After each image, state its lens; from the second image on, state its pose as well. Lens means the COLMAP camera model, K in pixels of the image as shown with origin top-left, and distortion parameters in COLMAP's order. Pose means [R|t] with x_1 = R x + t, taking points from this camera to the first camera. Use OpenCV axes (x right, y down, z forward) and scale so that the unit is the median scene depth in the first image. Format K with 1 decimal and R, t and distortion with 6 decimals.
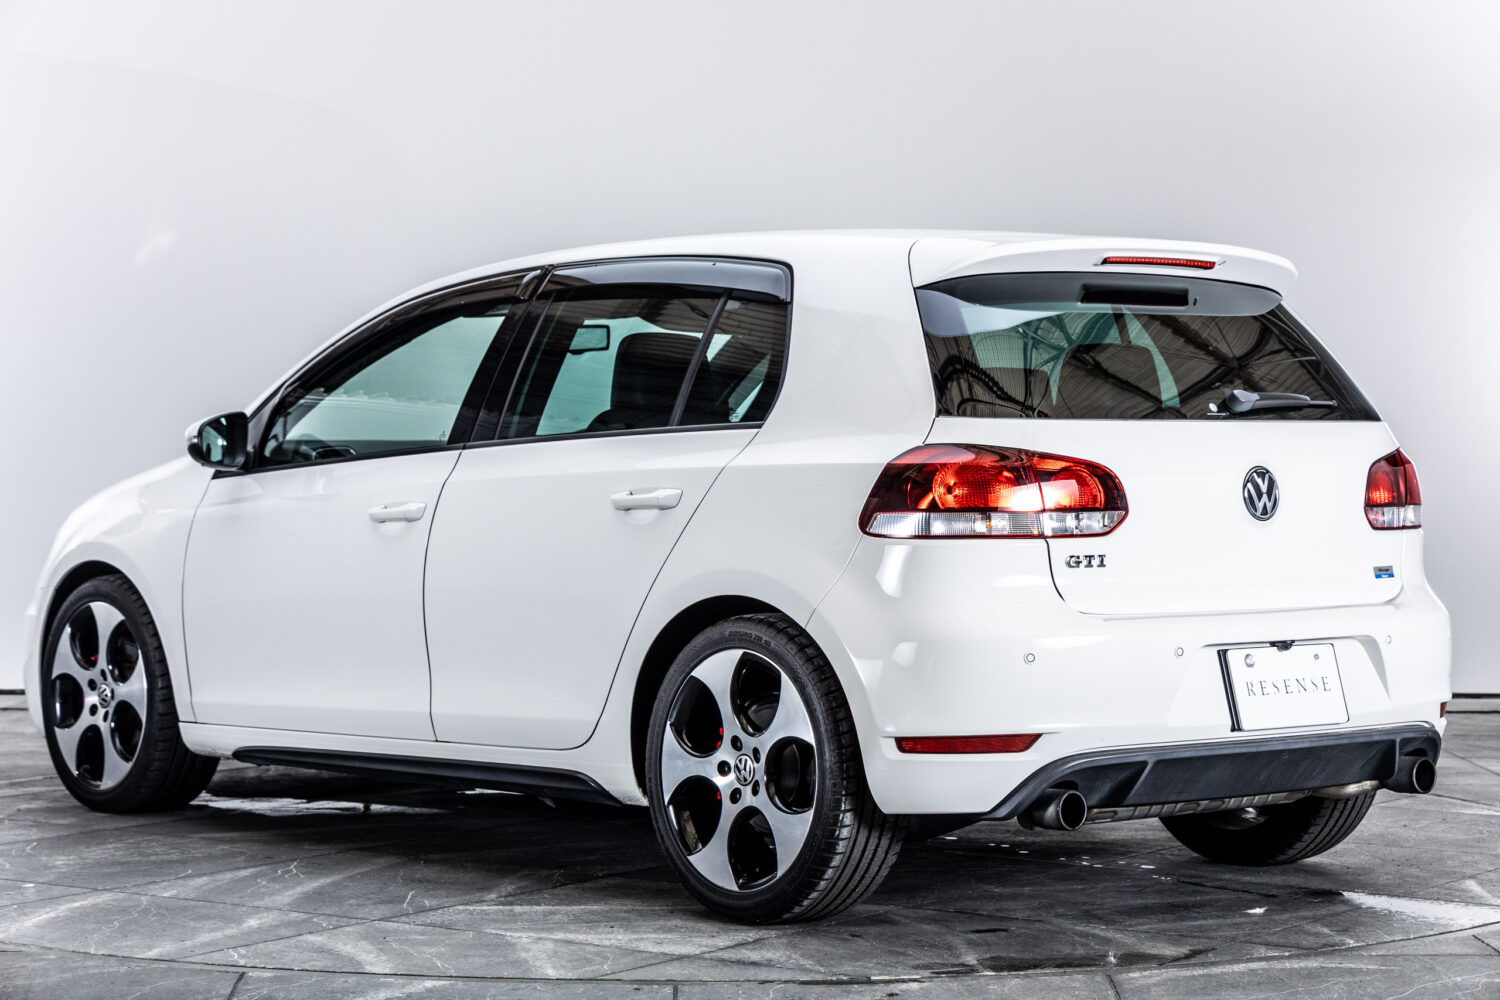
lens RADIAL K [[3348.4, 0, 757.3], [0, 3348.4, 494.1], [0, 0, 1]] dist [0.046095, 0.000000]
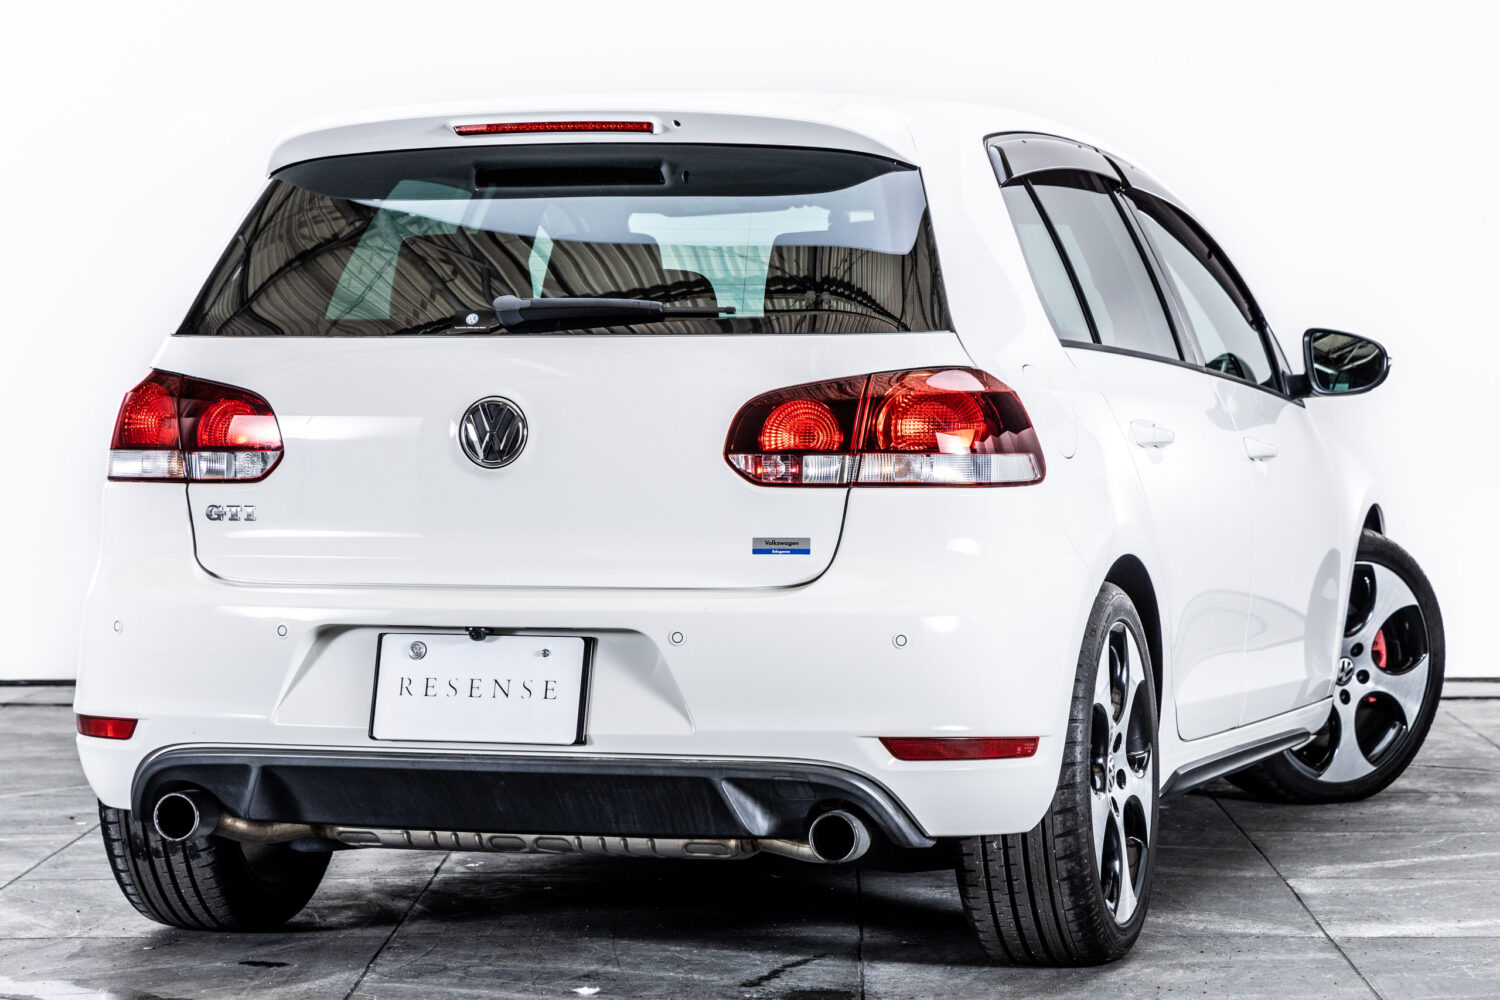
lens RADIAL K [[4083.1, 0, 758.7], [0, 4083.1, 506.3], [0, 0, 1]] dist [0.080480, 0.000000]
pose [[0.536263, 0.024701, -0.843690, 0.967126], [-0.011181, 0.999692, 0.022162, -0.004574], [0.843977, -0.002452, 0.536374, 0.562143]]
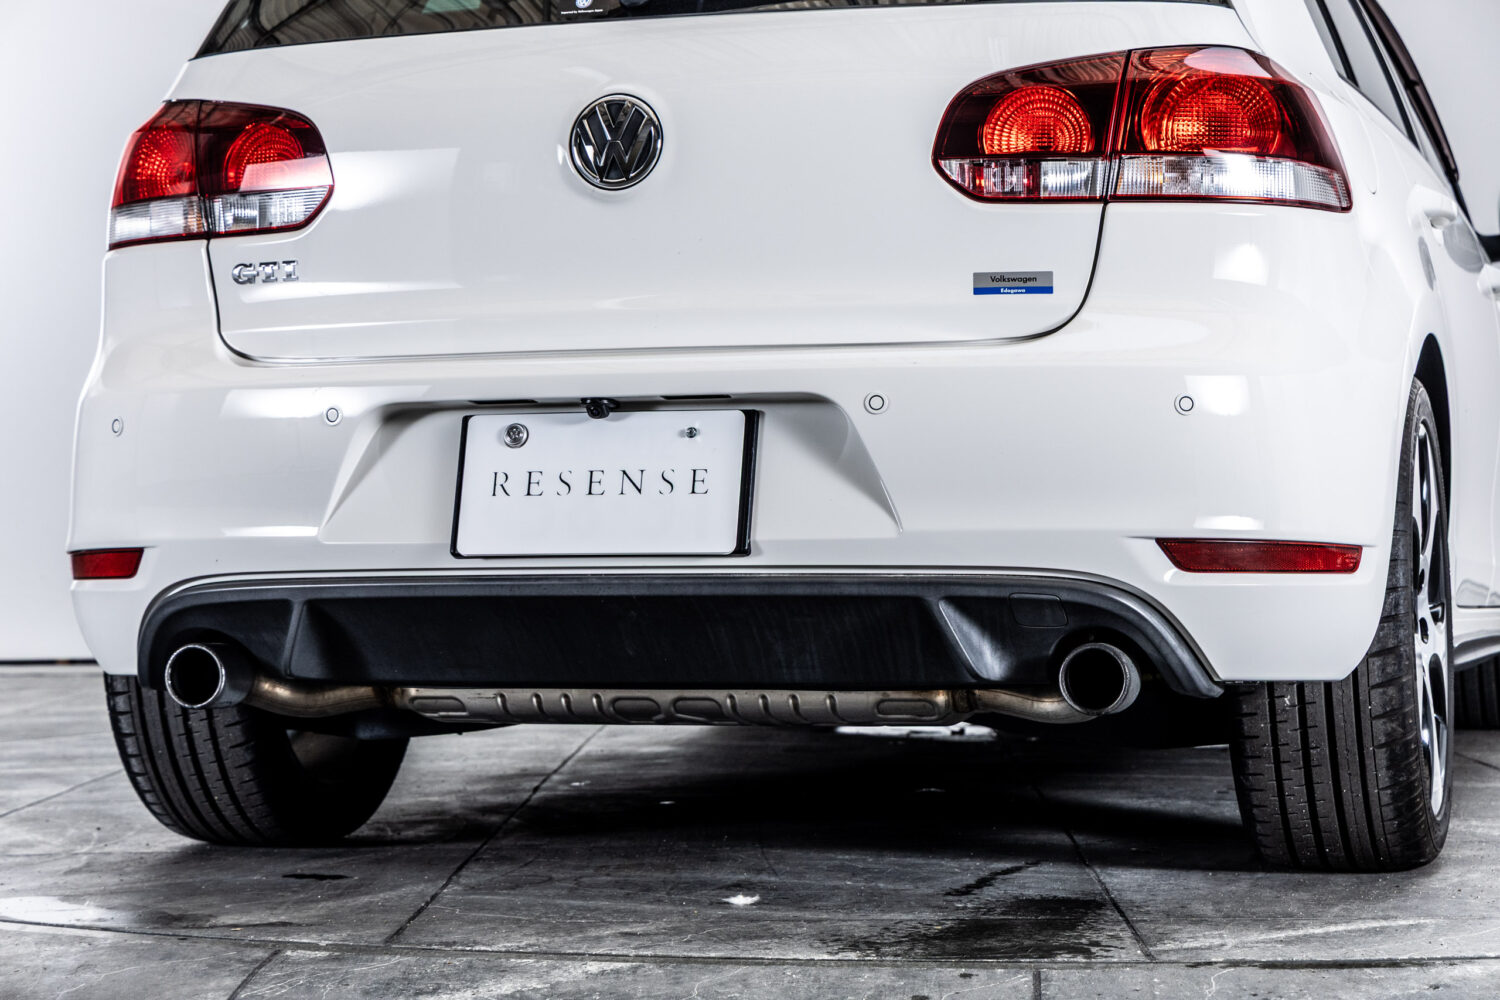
lens RADIAL K [[3192.2, 0, 713.2], [0, 3192.2, 520.1], [0, 0, 1]] dist [0.022925, 0.000000]
pose [[0.532940, -0.009379, -0.846101, 0.614057], [-0.002465, 0.999917, -0.012637, 0.070188], [0.846150, 0.008821, 0.532873, 0.737191]]
